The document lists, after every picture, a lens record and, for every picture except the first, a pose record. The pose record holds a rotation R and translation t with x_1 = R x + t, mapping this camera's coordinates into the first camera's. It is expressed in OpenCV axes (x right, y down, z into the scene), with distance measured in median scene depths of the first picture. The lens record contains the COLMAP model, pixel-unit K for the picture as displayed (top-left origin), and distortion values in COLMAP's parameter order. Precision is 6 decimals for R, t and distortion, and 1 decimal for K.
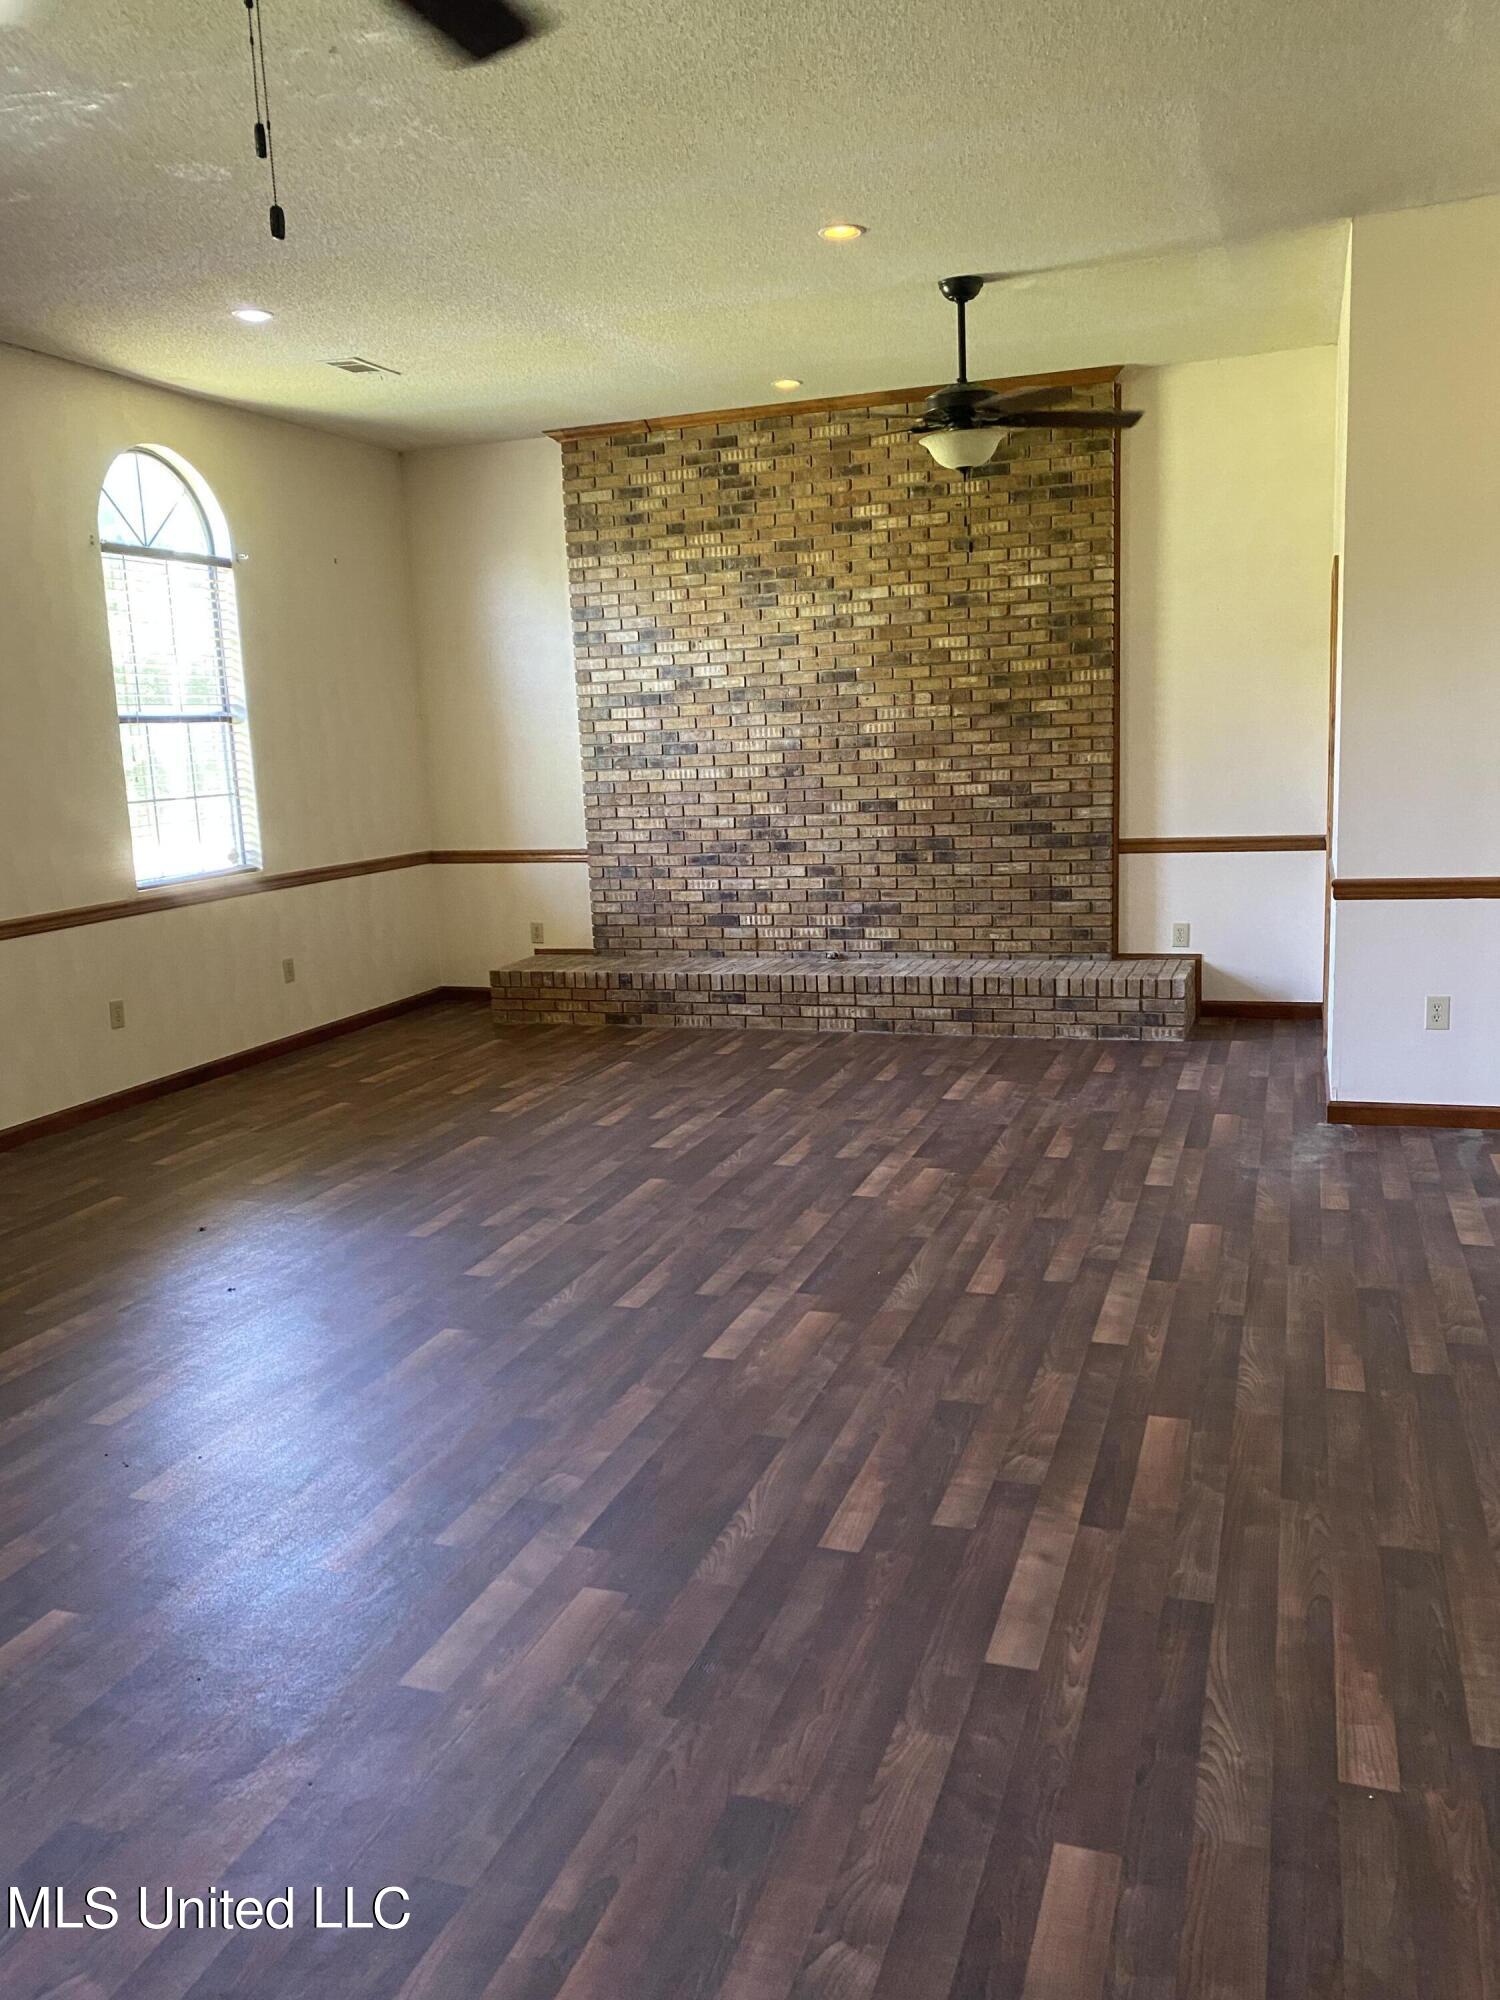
lens RADIAL K [[1511.4, 0, 750.0], [0, 1511.4, 1000.0], [0, 0, 1]] dist [0.110637, -0.196090]
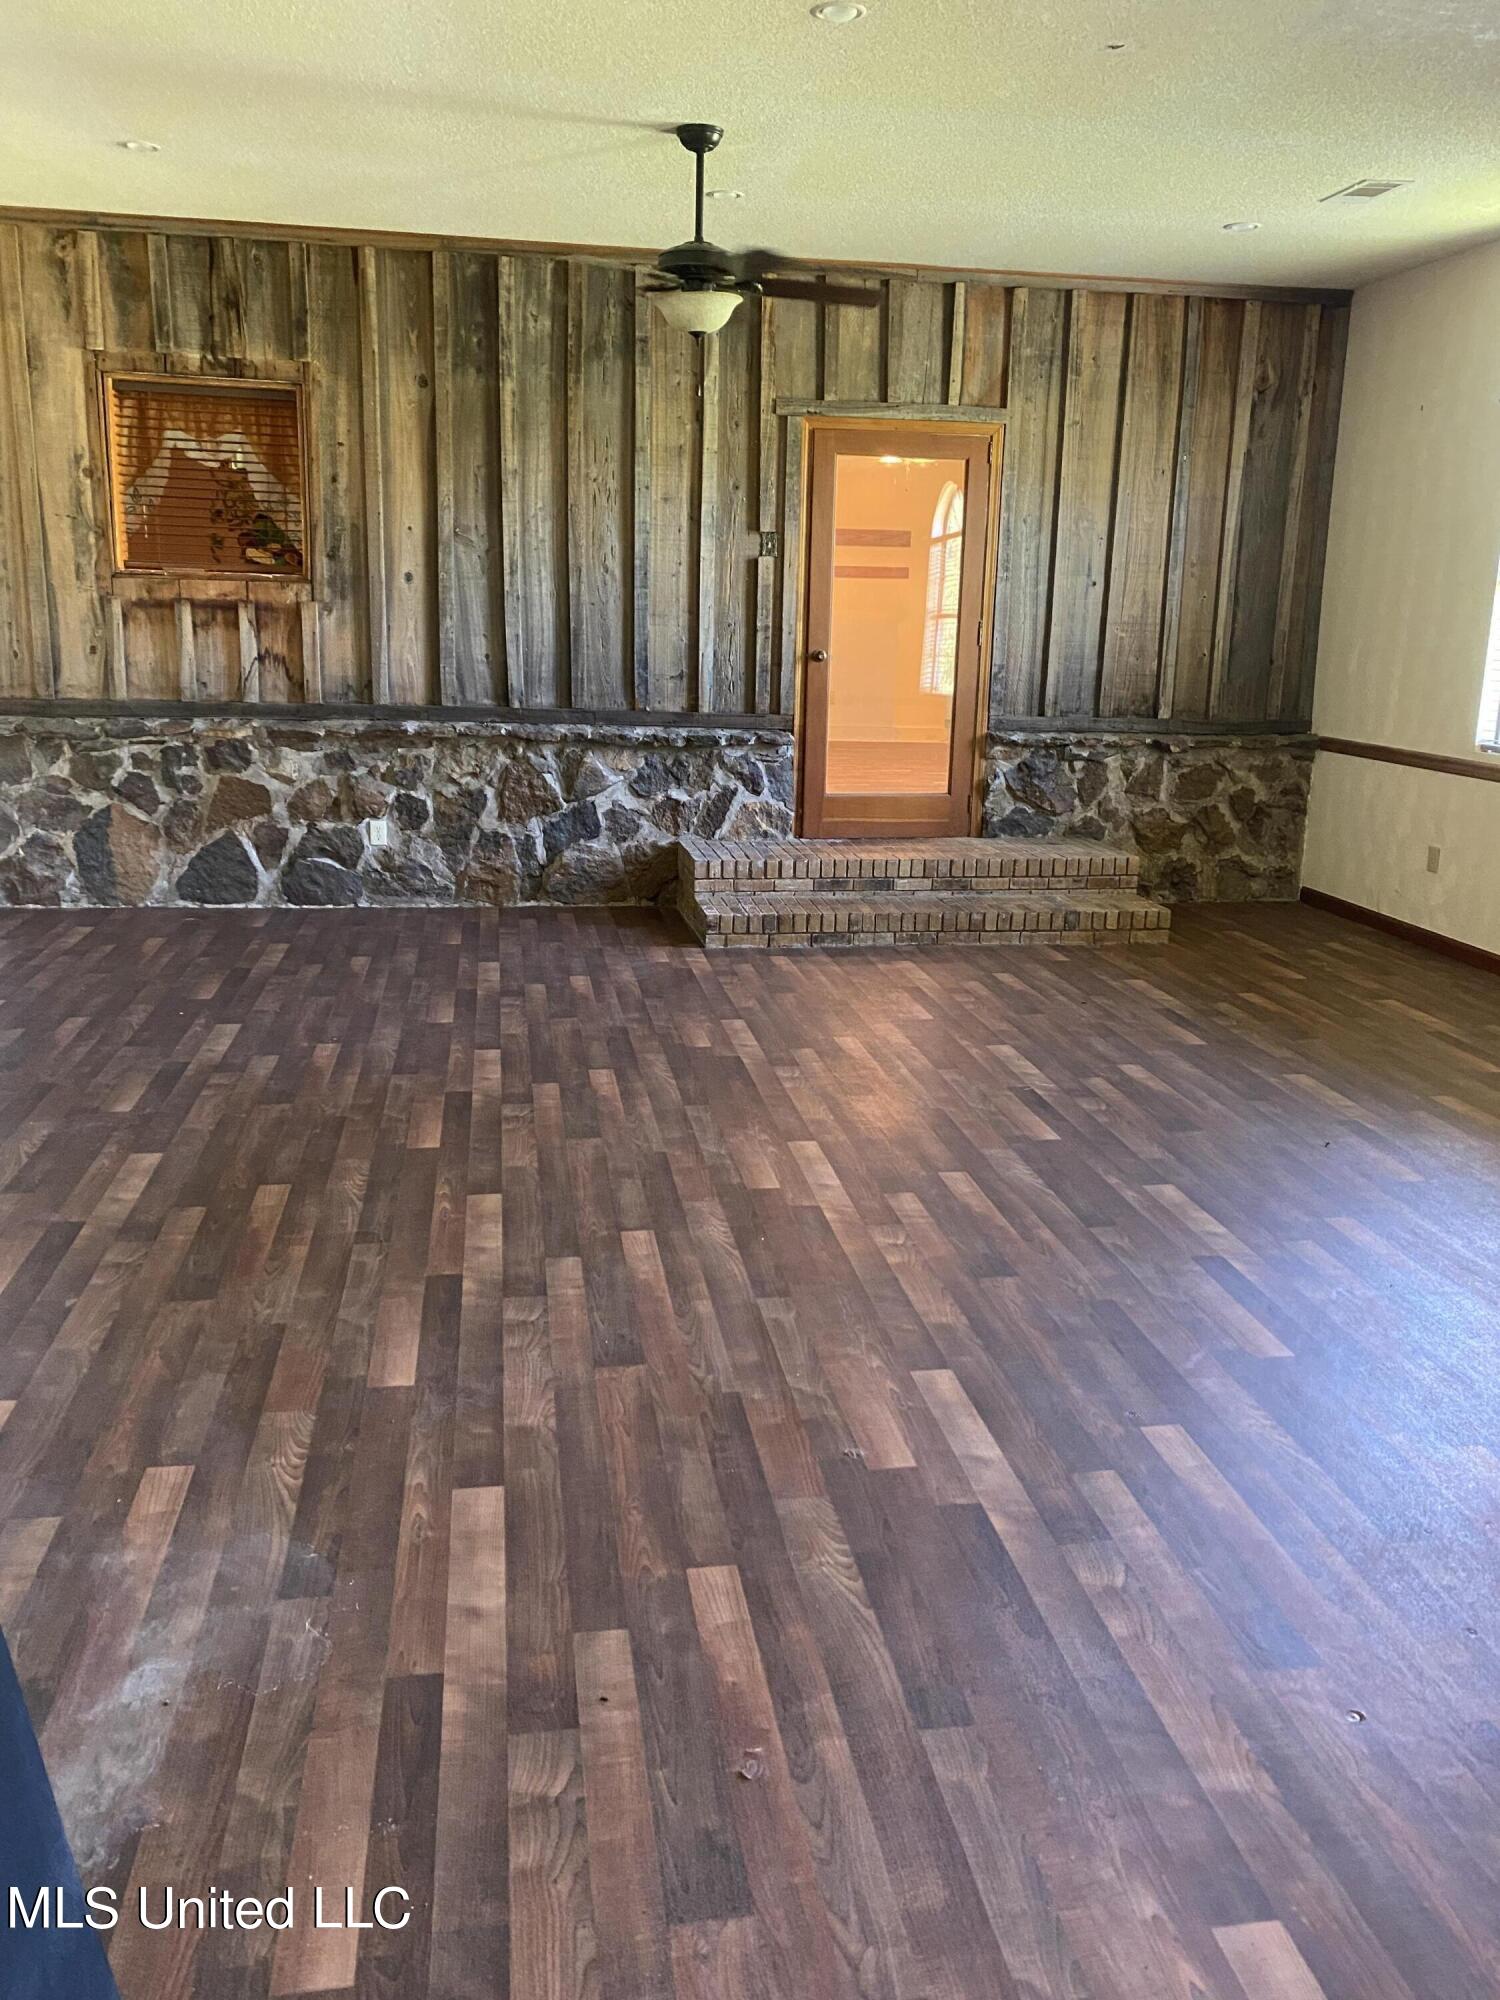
lens RADIAL K [[1511.4, 0, 750.0], [0, 1511.4, 1000.0], [0, 0, 1]] dist [0.110637, -0.196090]
pose [[-0.874979, 0.135862, -0.464708, 0.482480], [-0.077528, 0.908119, 0.411473, -0.304829], [0.477914, 0.396058, -0.784052, 1.646236]]
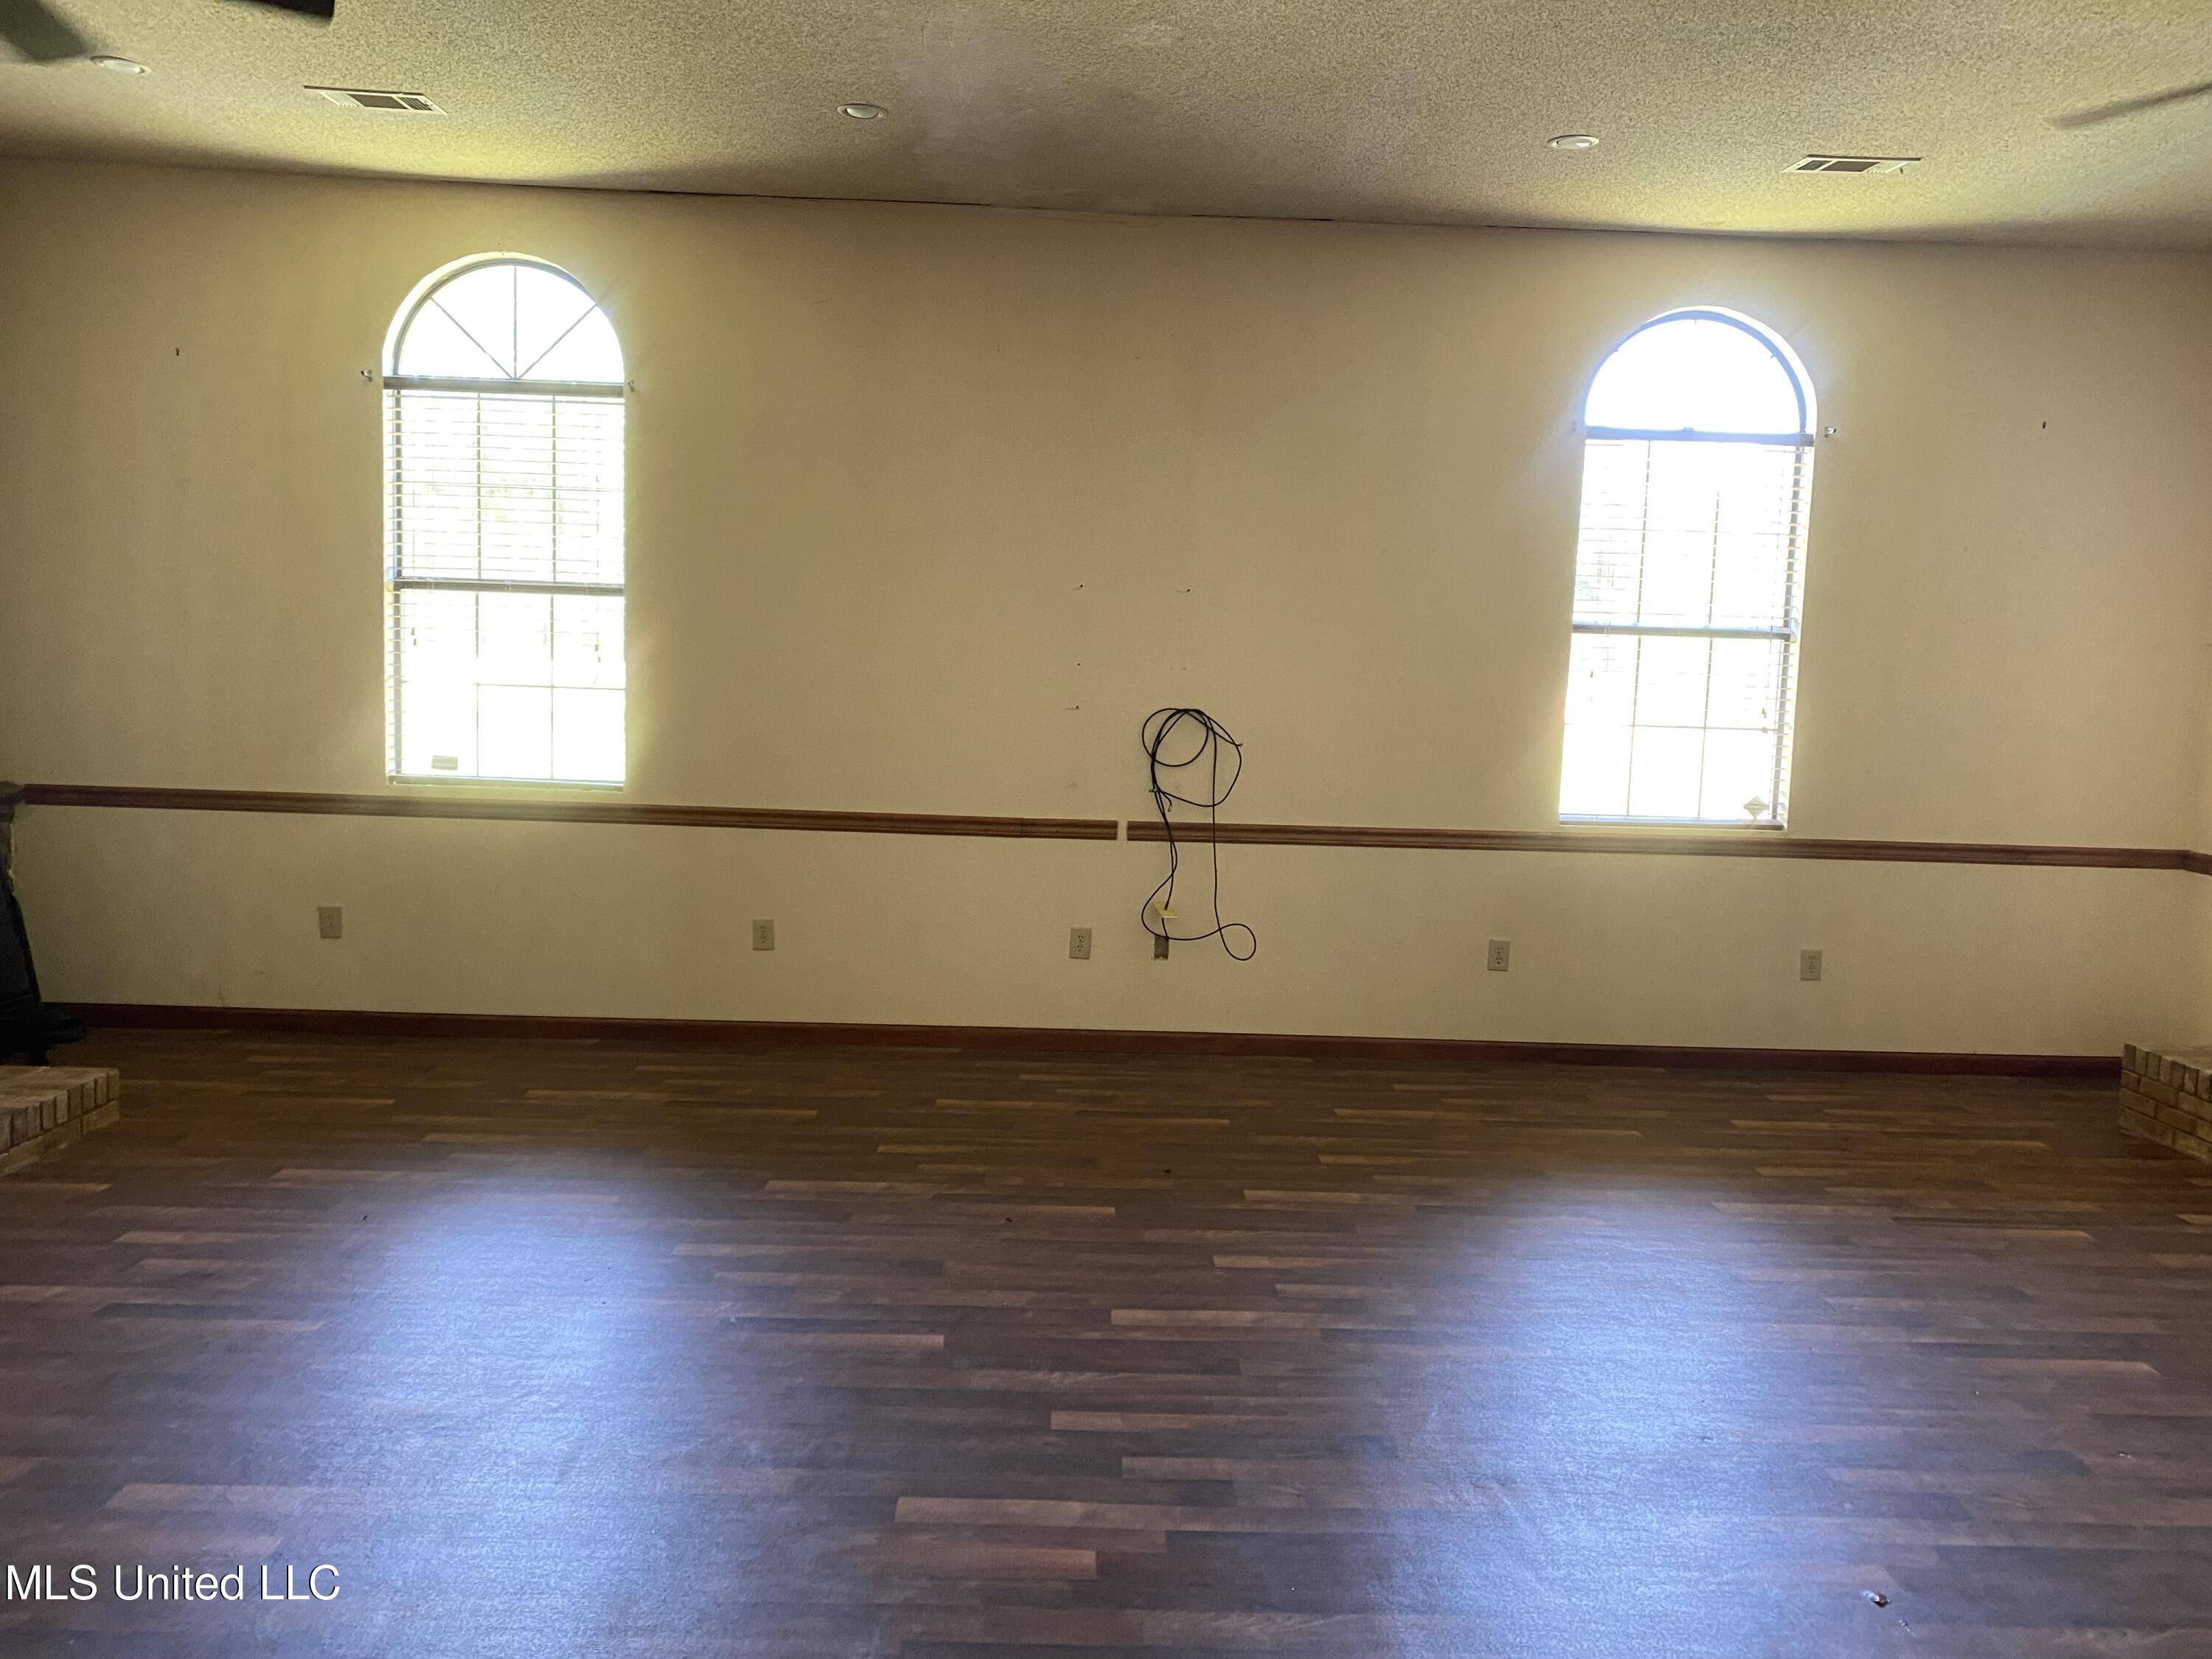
lens RADIAL K [[1671.6, 0, 1145.4], [0, 1671.6, 827.1], [0, 0, 1]] dist [0.110637, -0.196090]
pose [[0.353595, 0.145744, -0.923975, 0.629000], [-0.209820, 0.974974, 0.073492, -0.142140], [0.911562, 0.167882, 0.375326, 0.668355]]
